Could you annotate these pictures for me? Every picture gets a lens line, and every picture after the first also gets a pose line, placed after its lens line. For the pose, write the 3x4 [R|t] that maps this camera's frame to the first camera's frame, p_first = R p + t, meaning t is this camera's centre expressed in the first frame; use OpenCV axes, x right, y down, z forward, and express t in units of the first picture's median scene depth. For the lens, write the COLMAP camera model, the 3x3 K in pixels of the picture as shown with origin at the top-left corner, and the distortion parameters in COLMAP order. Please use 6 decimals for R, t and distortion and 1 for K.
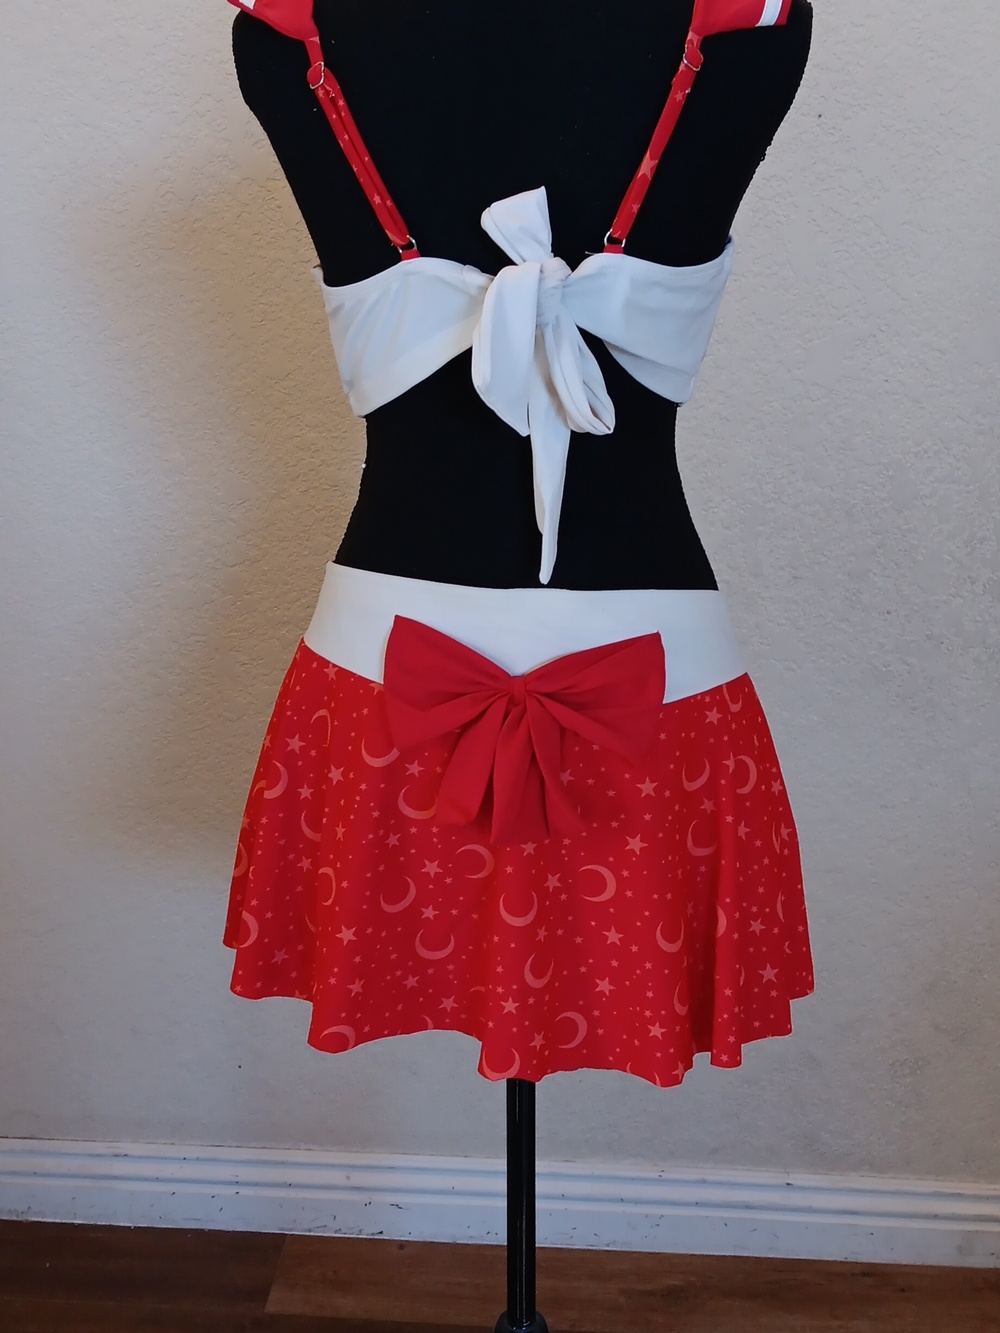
lens RADIAL K [[1716.8, 0, 493.9], [0, 1716.8, 676.9], [0, 0, 1]] dist [0.180010, -0.510115]
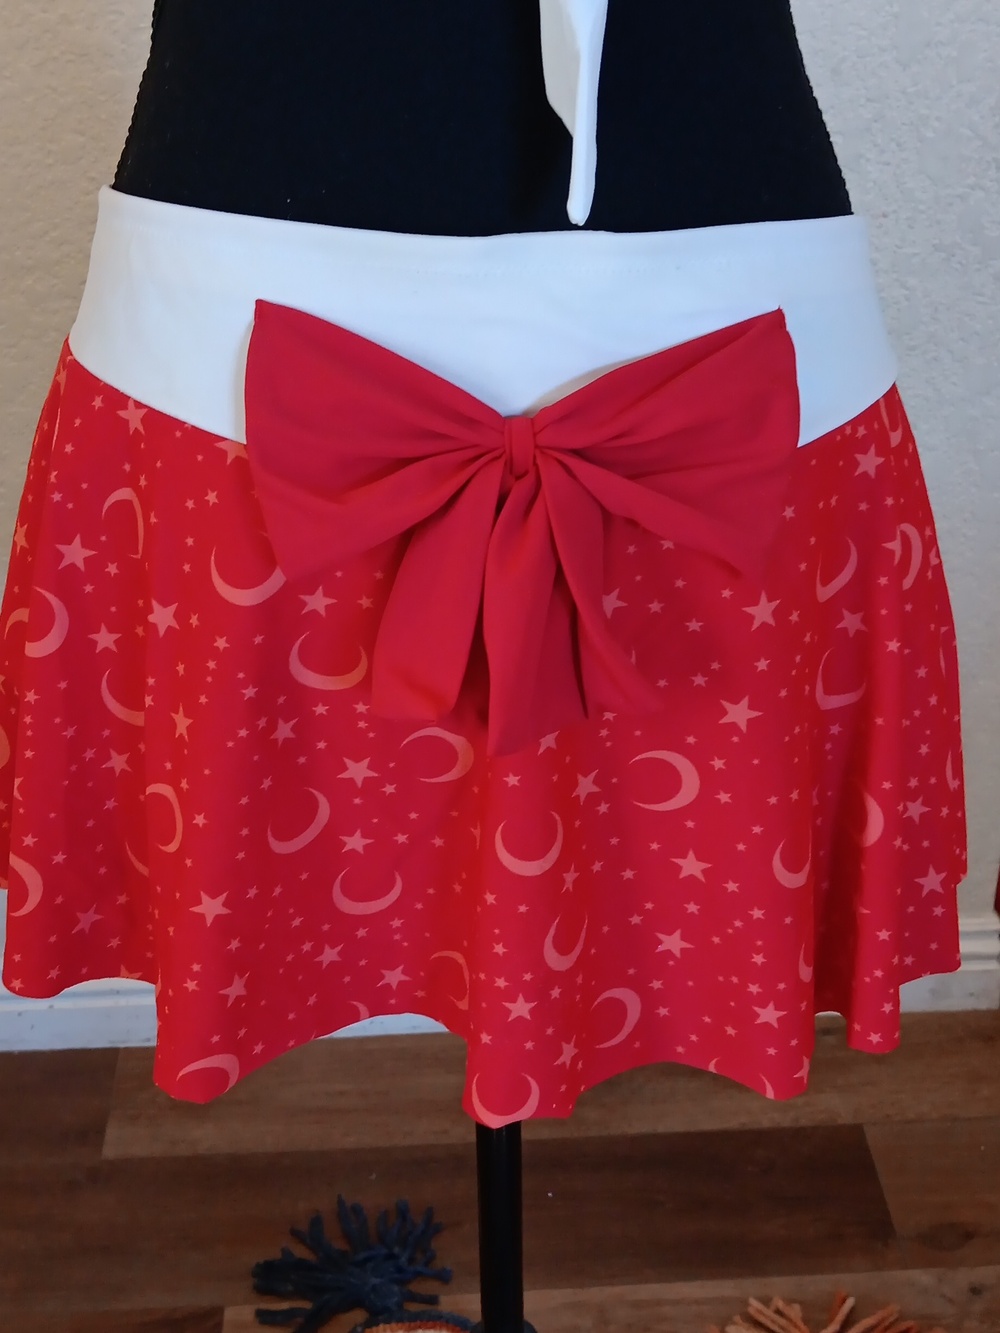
lens RADIAL K [[1716.8, 0, 493.9], [0, 1716.8, 676.9], [0, 0, 1]] dist [0.180010, -0.510115]
pose [[0.990455, -0.075387, 0.115390, -0.053328], [0.047490, 0.972558, 0.227764, -0.039282], [-0.129394, -0.220110, 0.966855, 0.468512]]
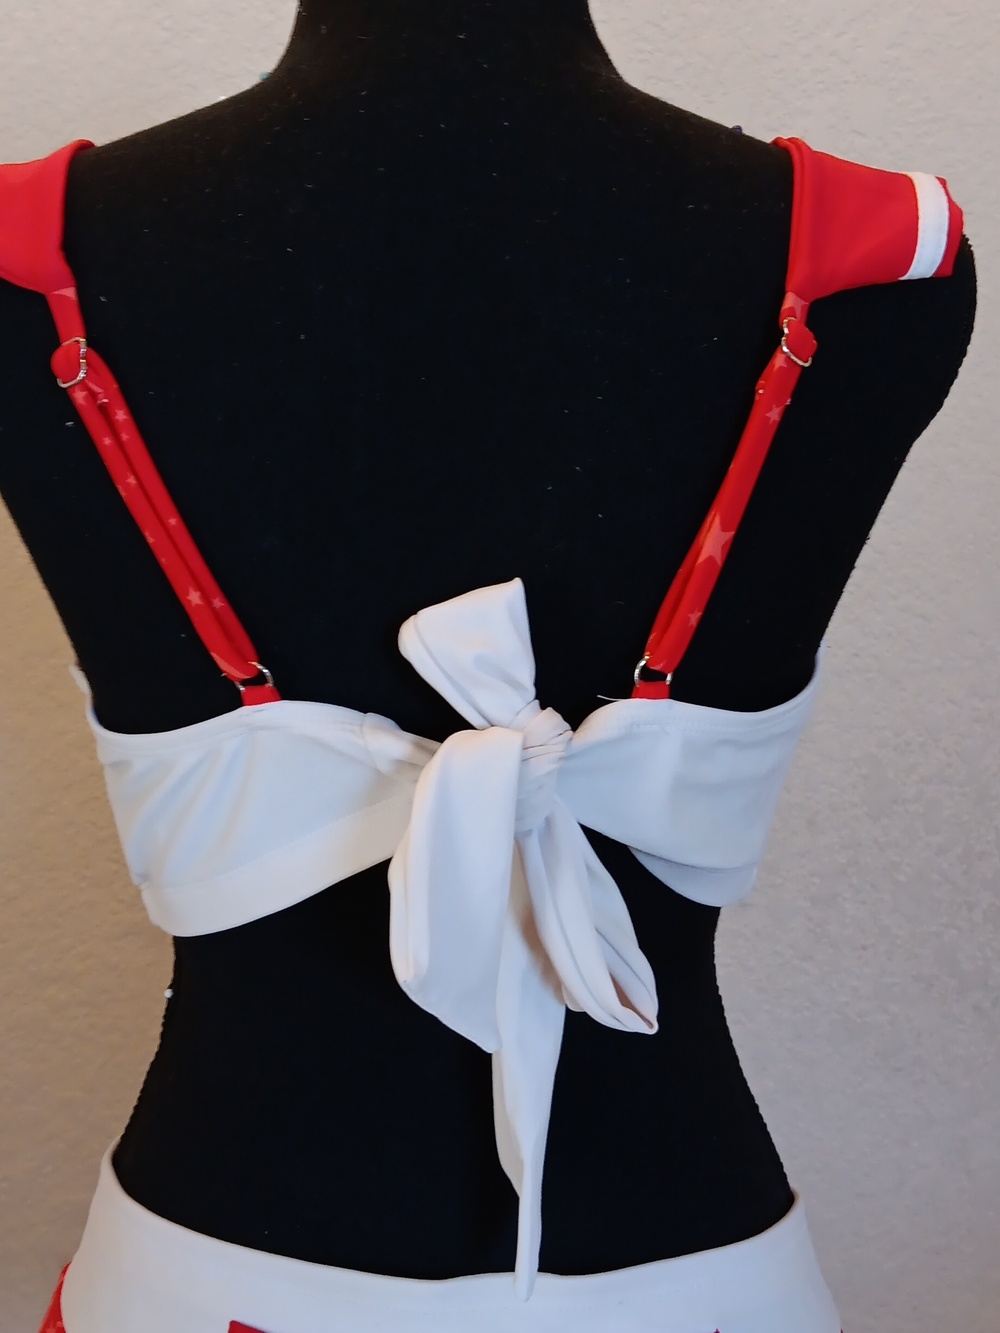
lens RADIAL K [[1716.8, 0, 493.9], [0, 1716.8, 676.9], [0, 0, 1]] dist [0.180010, -0.510115]
pose [[0.993266, -0.016637, 0.114659, -0.033673], [0.023717, 0.997876, -0.060664, -0.192972], [-0.113406, 0.062975, 0.991551, 0.426293]]
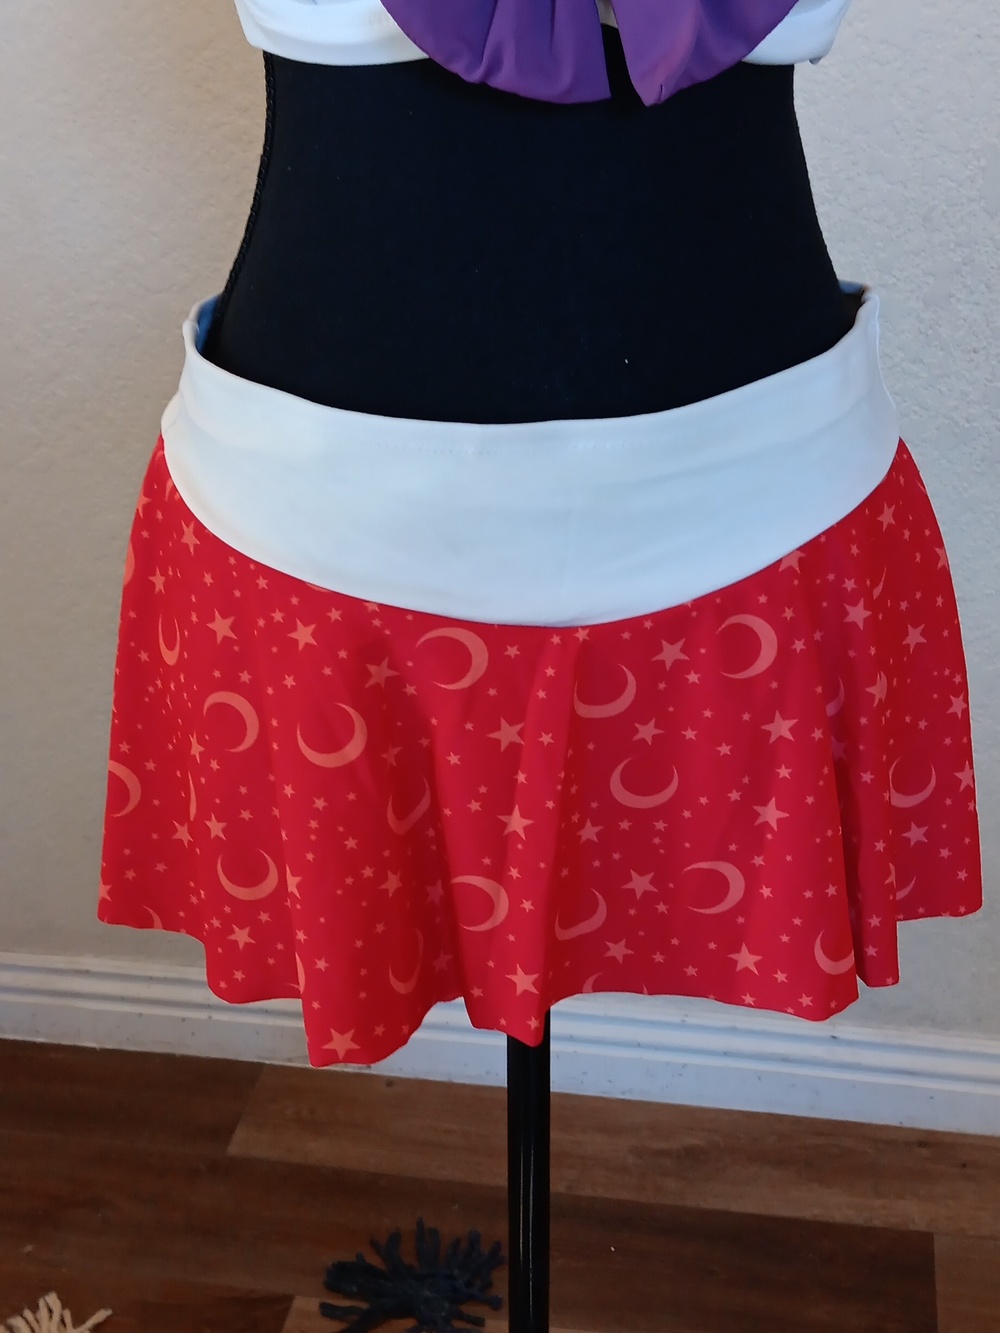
lens RADIAL K [[1716.8, 0, 493.9], [0, 1716.8, 676.9], [0, 0, 1]] dist [0.180010, -0.510115]
pose [[0.994684, 0.020541, -0.100908, 0.161358], [-0.006410, 0.990353, 0.138418, 0.001422], [0.102778, -0.137036, 0.985220, 0.321450]]
